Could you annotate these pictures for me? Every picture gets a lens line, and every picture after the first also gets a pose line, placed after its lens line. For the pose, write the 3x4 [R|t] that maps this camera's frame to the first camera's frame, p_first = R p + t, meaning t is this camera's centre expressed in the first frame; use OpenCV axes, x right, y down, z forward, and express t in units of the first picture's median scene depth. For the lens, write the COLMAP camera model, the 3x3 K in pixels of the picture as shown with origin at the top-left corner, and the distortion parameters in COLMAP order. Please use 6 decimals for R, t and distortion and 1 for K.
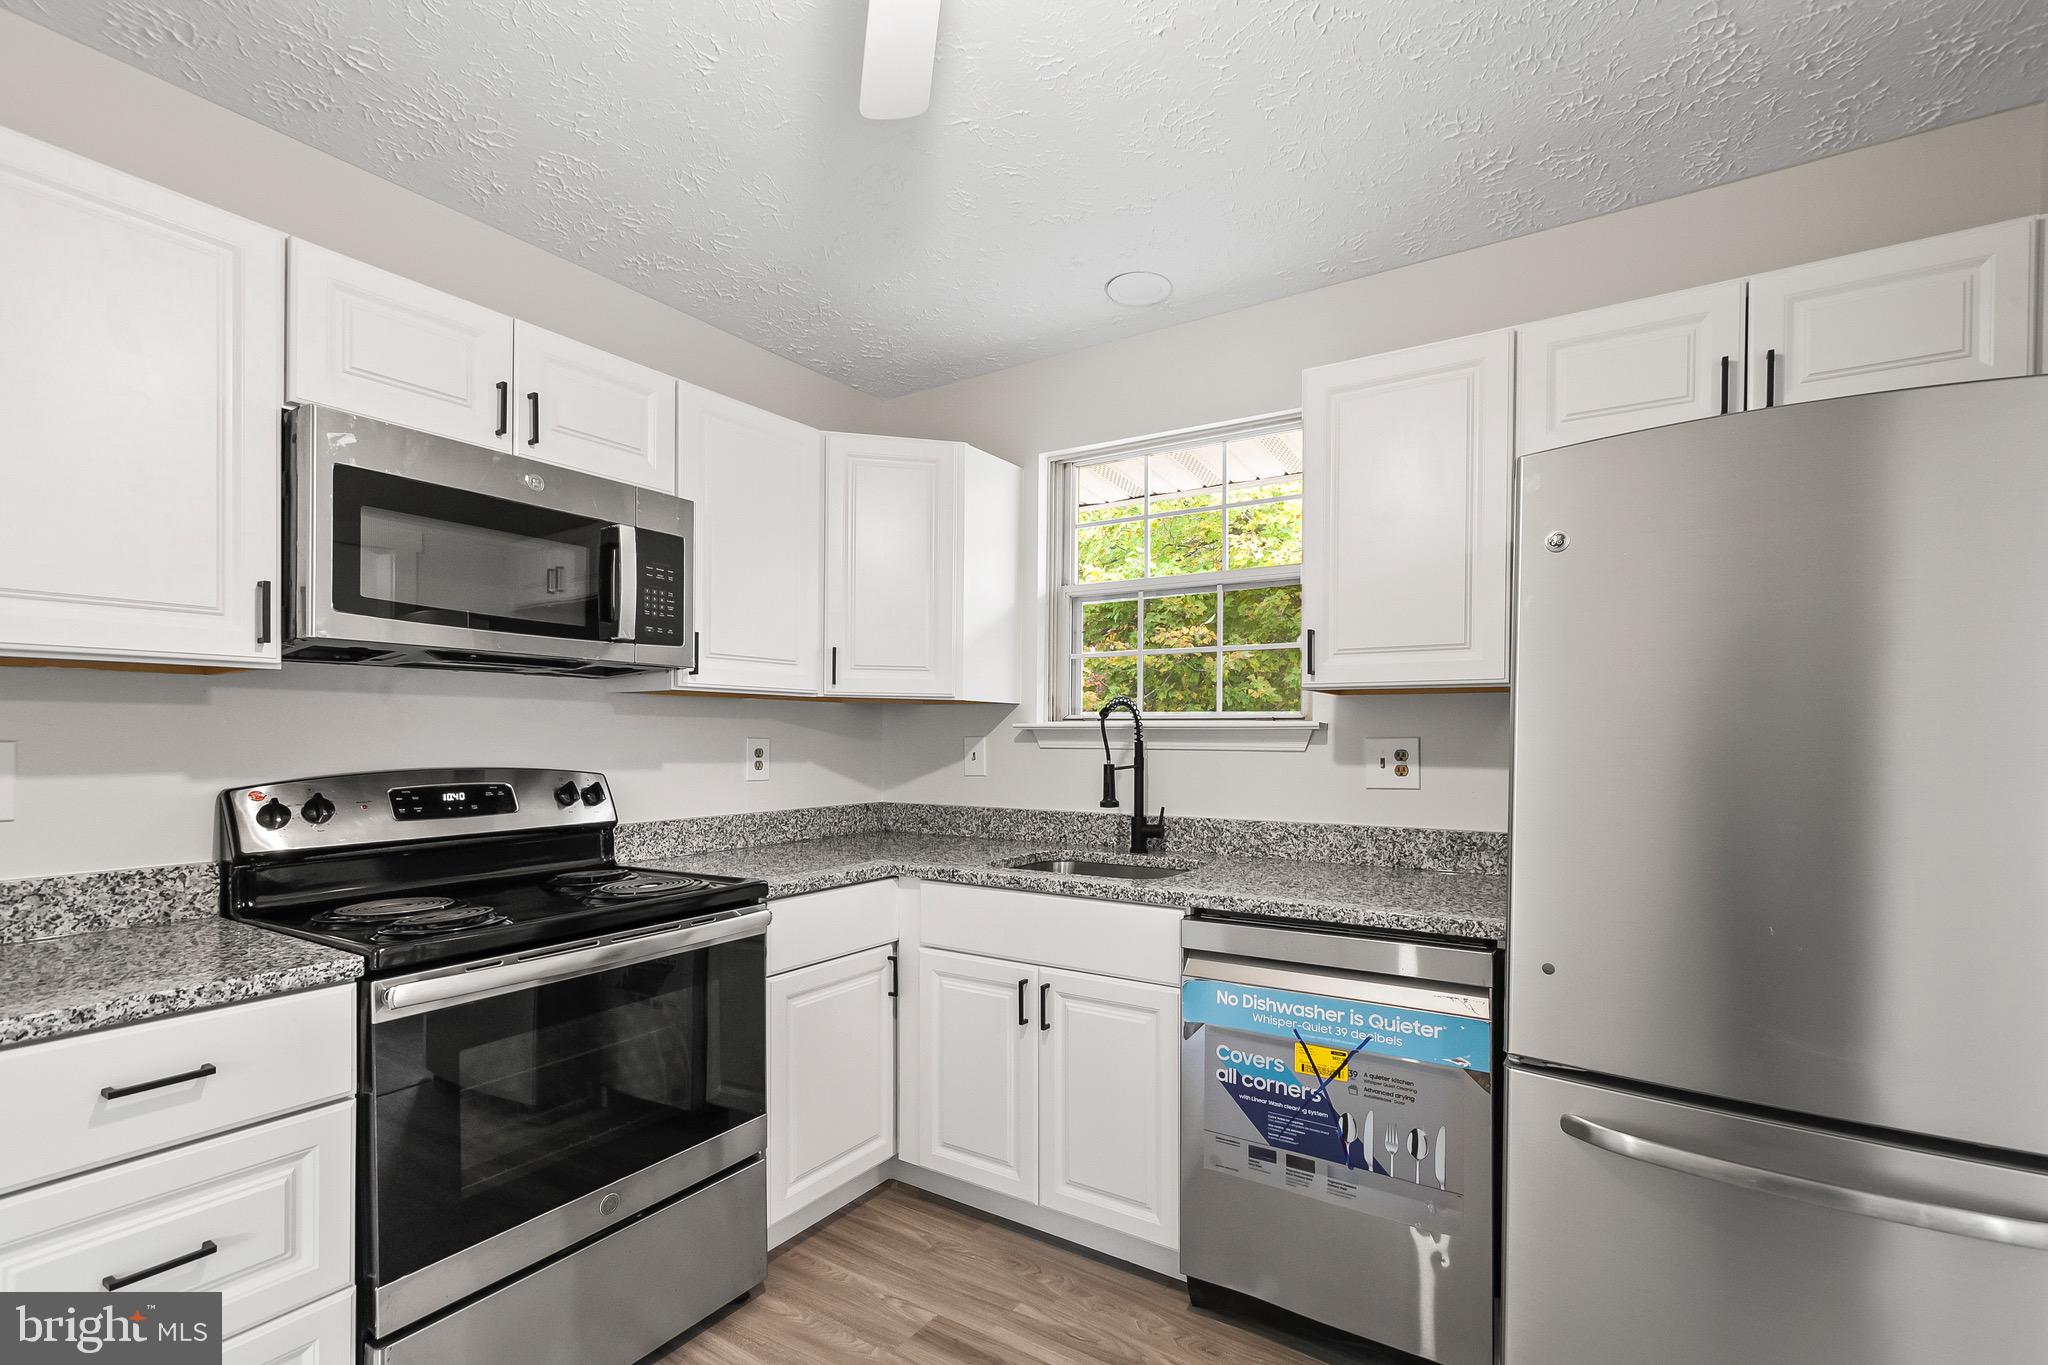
lens RADIAL K [[919.9, 0, 1044.8], [0, 919.9, 742.4], [0, 0, 1]] dist [0.013435, 0.000086]
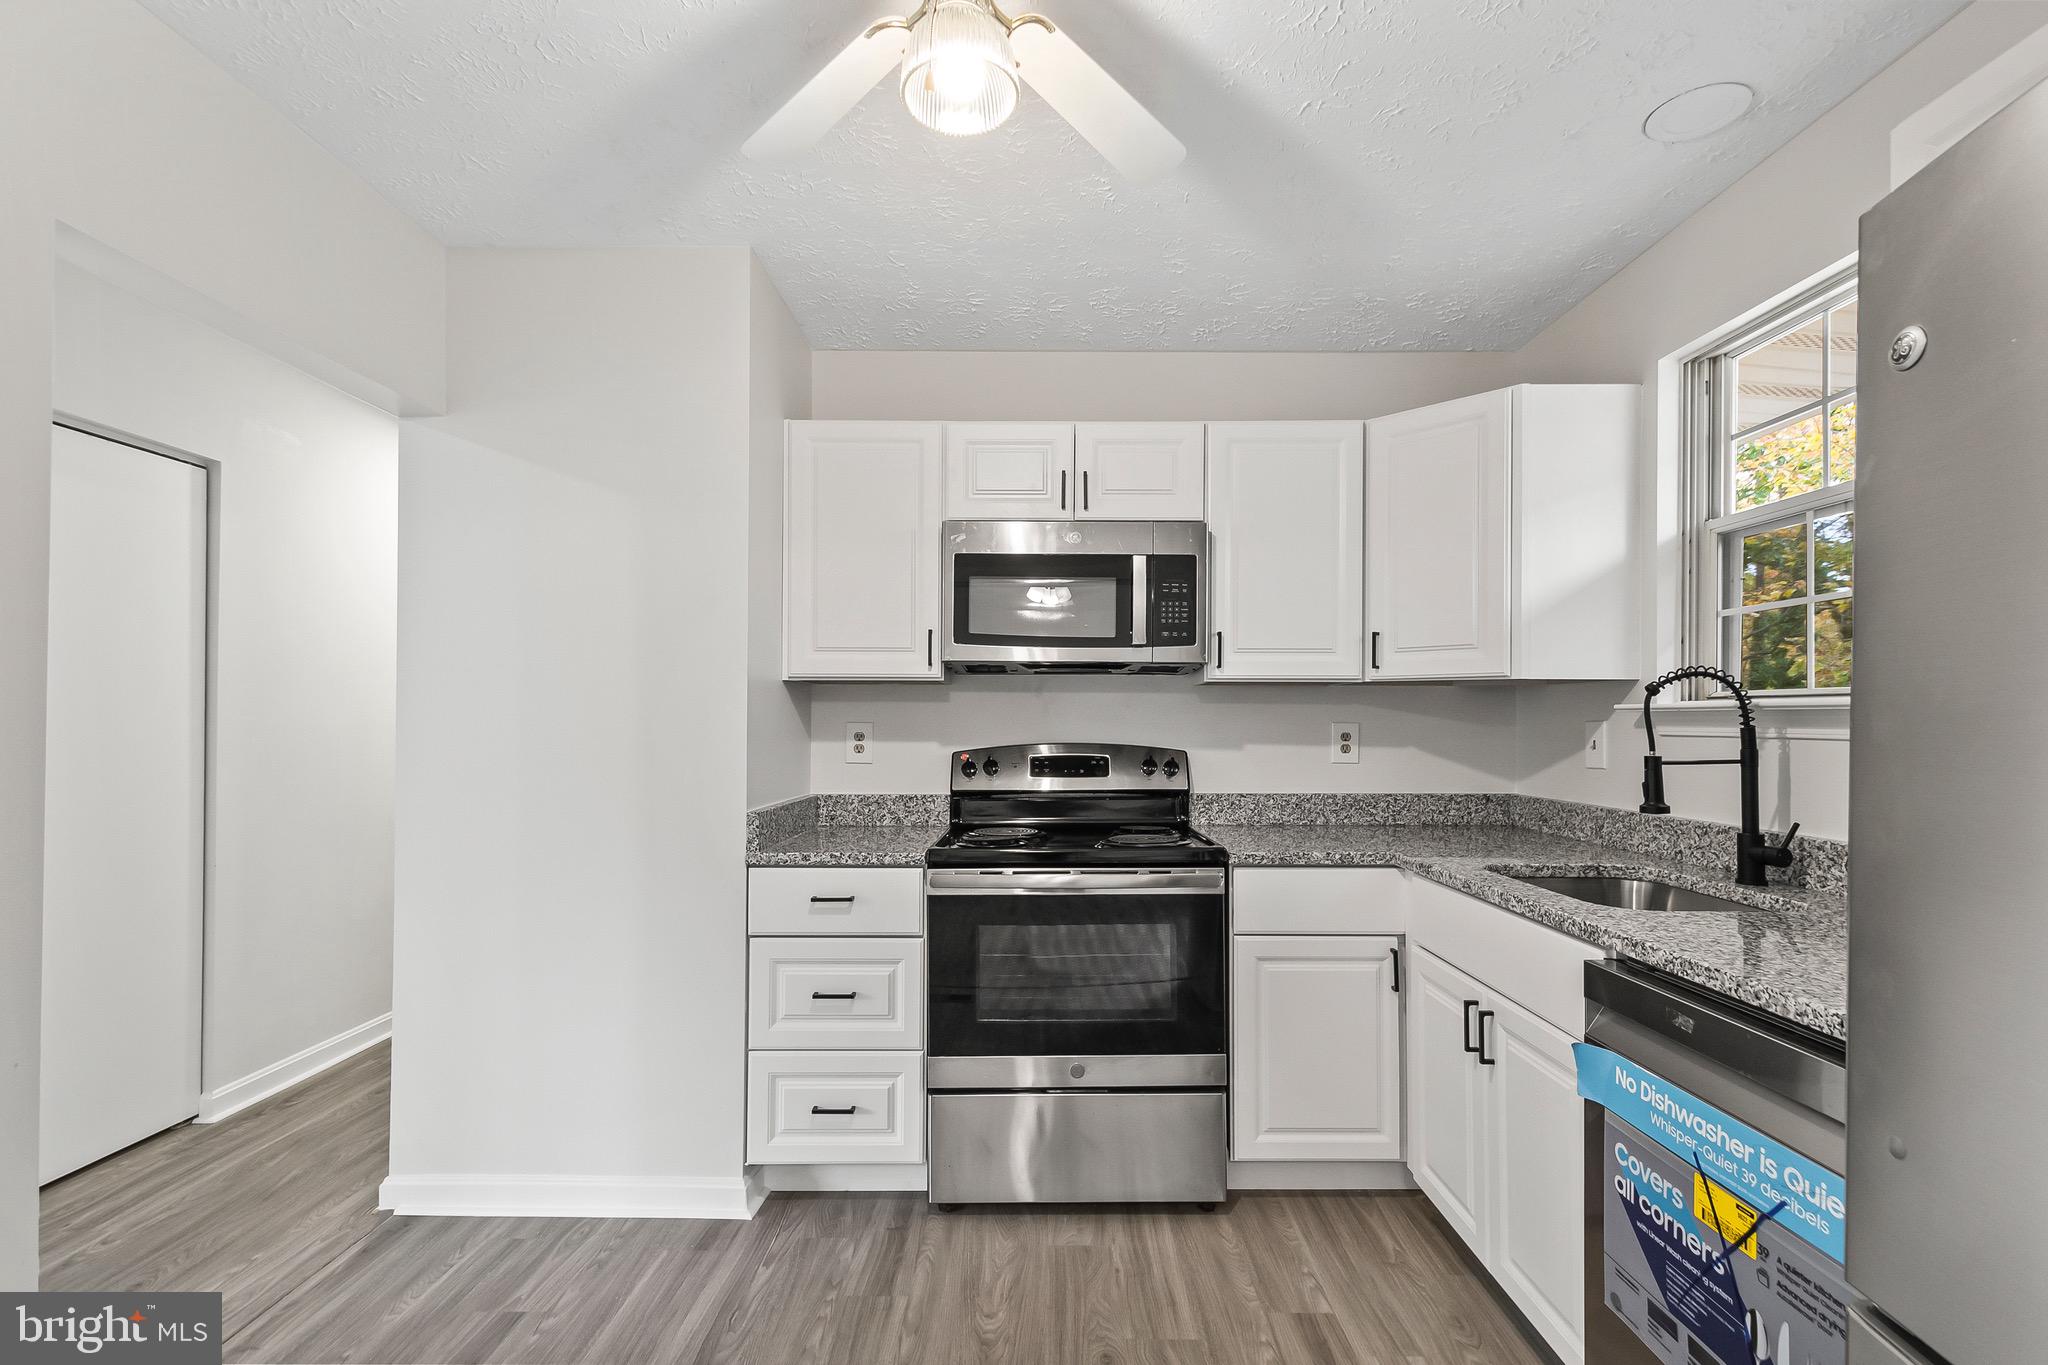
lens RADIAL K [[899.8, 0, 1039.2], [0, 899.8, 712.3], [0, 0, 1]] dist [0.007244, 0.000247]
pose [[0.540925, -0.010311, -0.841008, 0.493295], [-0.006280, 0.999847, -0.016298, 0.003335], [0.841048, 0.014098, 0.540777, 0.203196]]
